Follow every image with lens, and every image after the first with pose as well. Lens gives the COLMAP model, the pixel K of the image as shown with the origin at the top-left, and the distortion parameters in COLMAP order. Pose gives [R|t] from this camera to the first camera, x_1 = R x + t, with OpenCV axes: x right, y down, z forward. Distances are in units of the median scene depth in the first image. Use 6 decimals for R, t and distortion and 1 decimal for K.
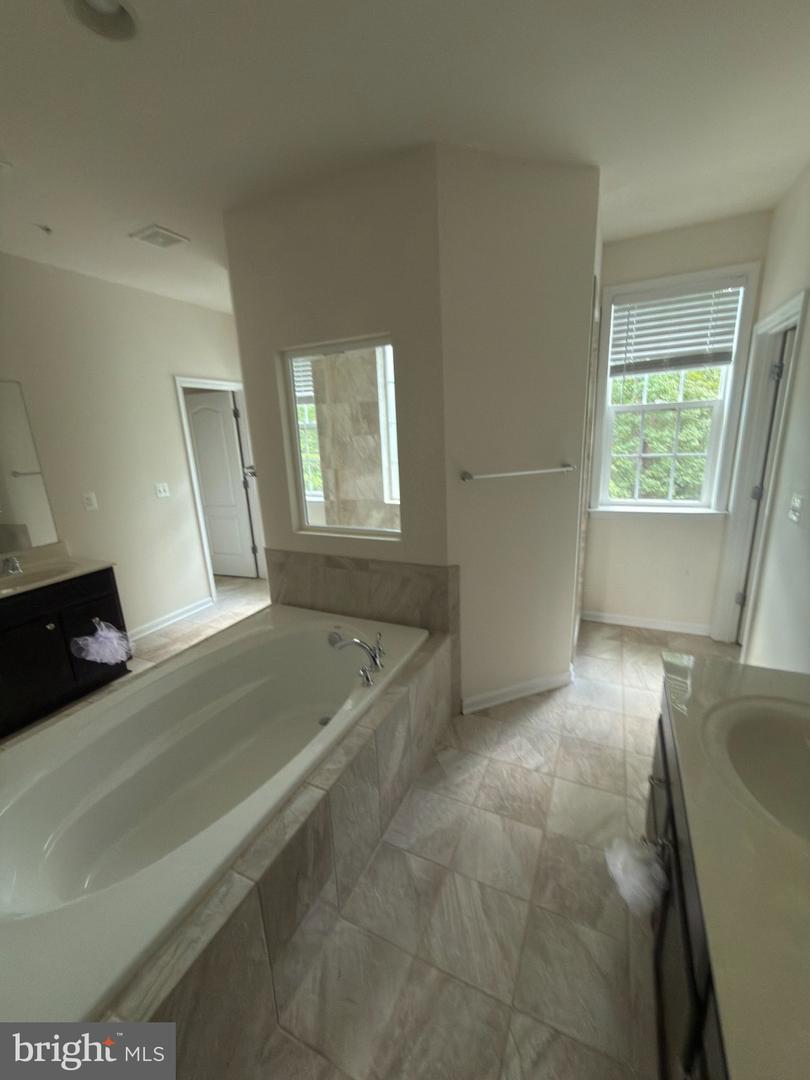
lens RADIAL K [[429.2, 0, 407.6], [0, 429.2, 540.0], [0, 0, 1]] dist [-0.002193, 0.000112]
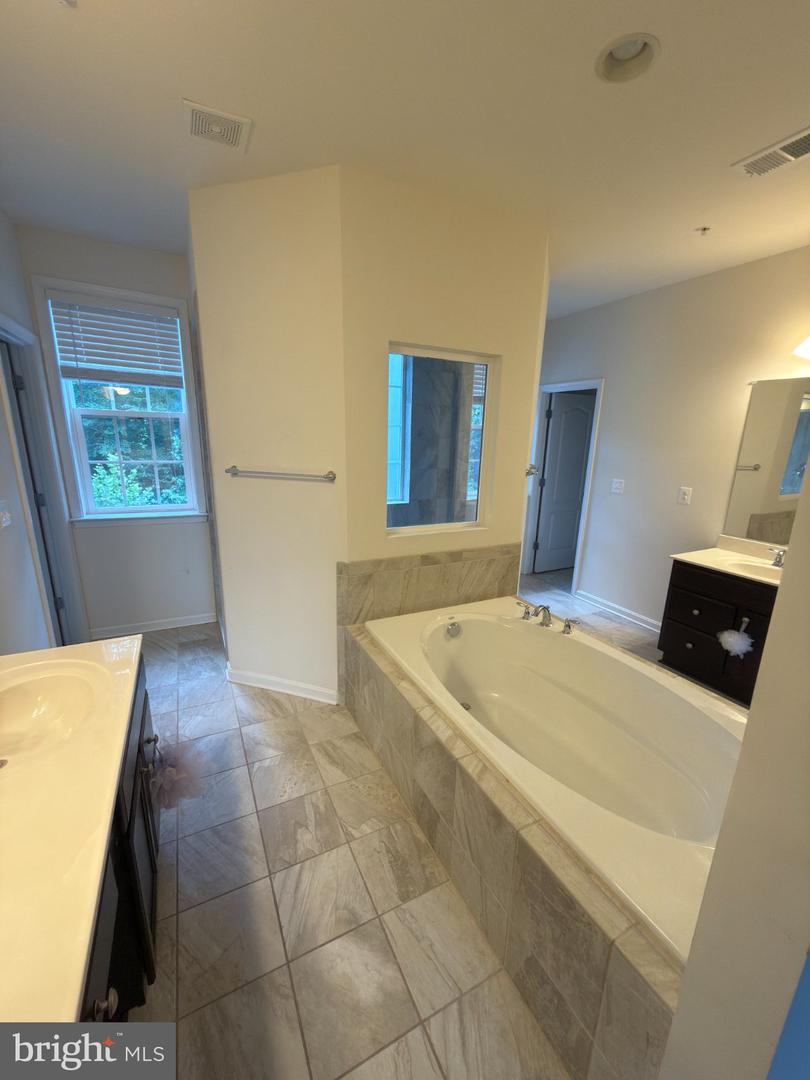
lens RADIAL K [[429.2, 0, 406.2], [0, 429.2, 541.4], [0, 0, 1]] dist [-0.002193, 0.000112]
pose [[0.606690, -0.136983, 0.783047, -1.008082], [0.145409, 0.987545, 0.060097, -0.061538], [-0.781526, 0.077402, 0.619052, 0.407050]]
